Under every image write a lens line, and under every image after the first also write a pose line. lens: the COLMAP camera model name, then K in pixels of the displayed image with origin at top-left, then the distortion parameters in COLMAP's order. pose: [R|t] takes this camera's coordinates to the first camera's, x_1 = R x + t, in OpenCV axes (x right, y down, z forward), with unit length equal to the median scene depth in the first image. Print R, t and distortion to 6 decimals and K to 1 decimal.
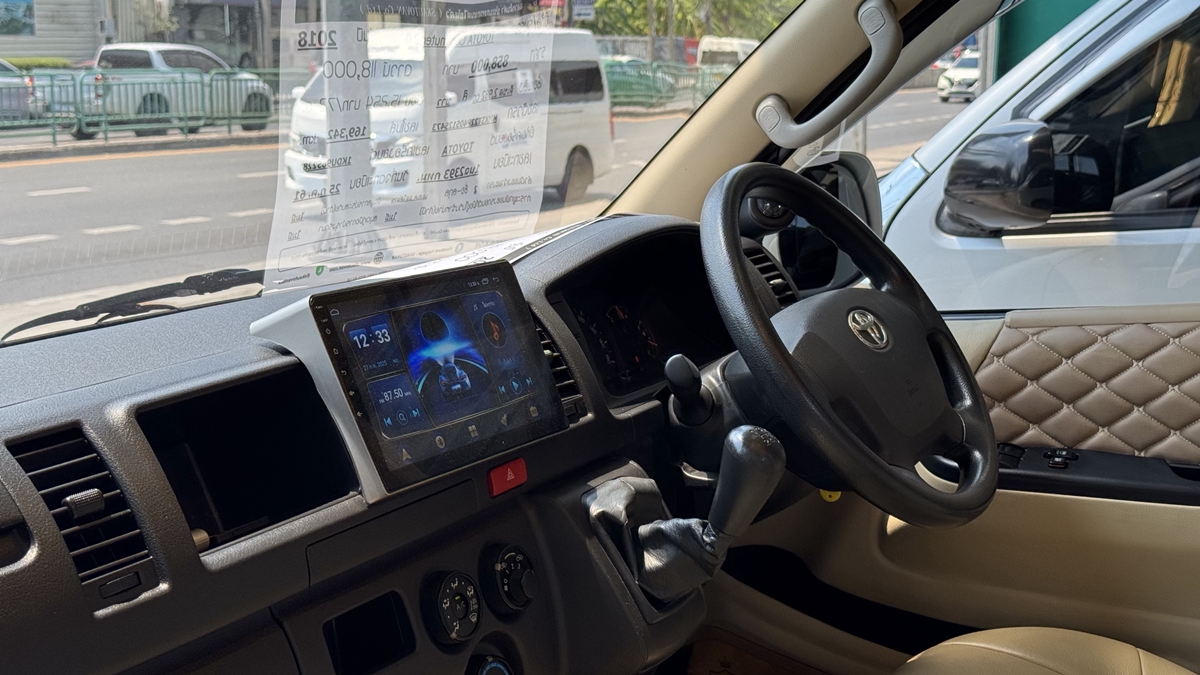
lens RADIAL K [[1576.6, 0, 600.0], [0, 1576.6, 337.5], [0, 0, 1]] dist [0.013175, 0.021602]
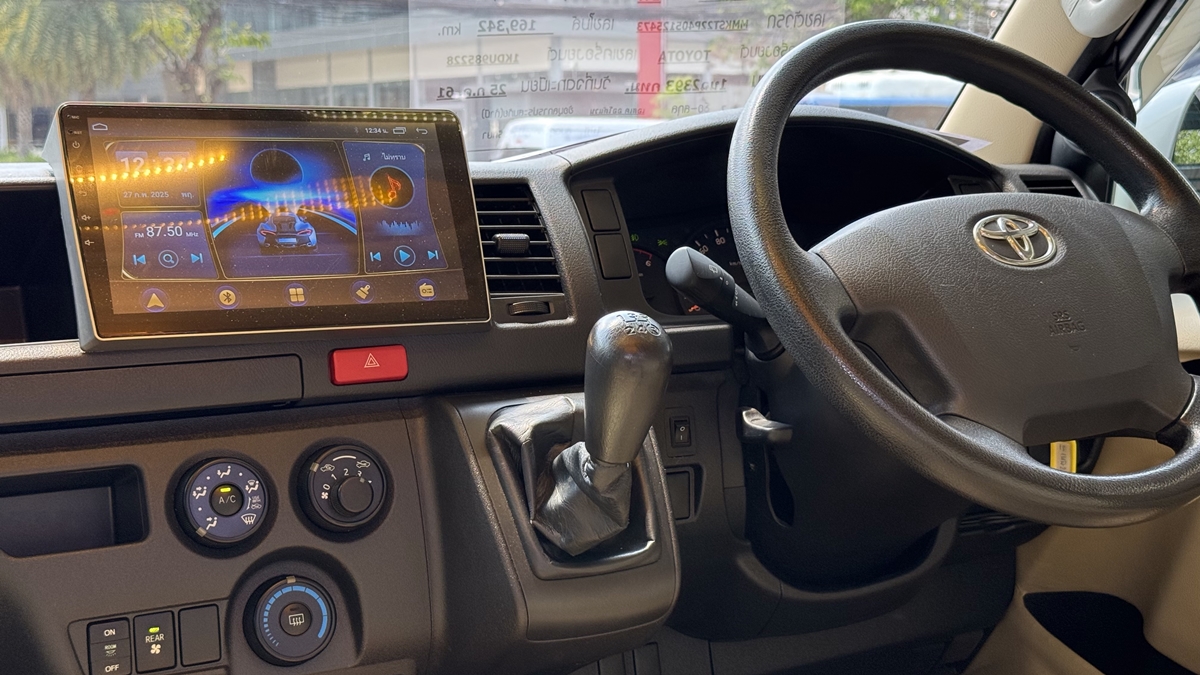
lens RADIAL K [[1576.6, 0, 600.0], [0, 1576.6, 337.5], [0, 0, 1]] dist [0.013175, 0.021602]
pose [[0.854671, 0.050014, -0.516755, 0.457541], [-0.081016, 0.996004, -0.037595, 0.095861], [0.512810, 0.073997, 0.855307, 0.374791]]
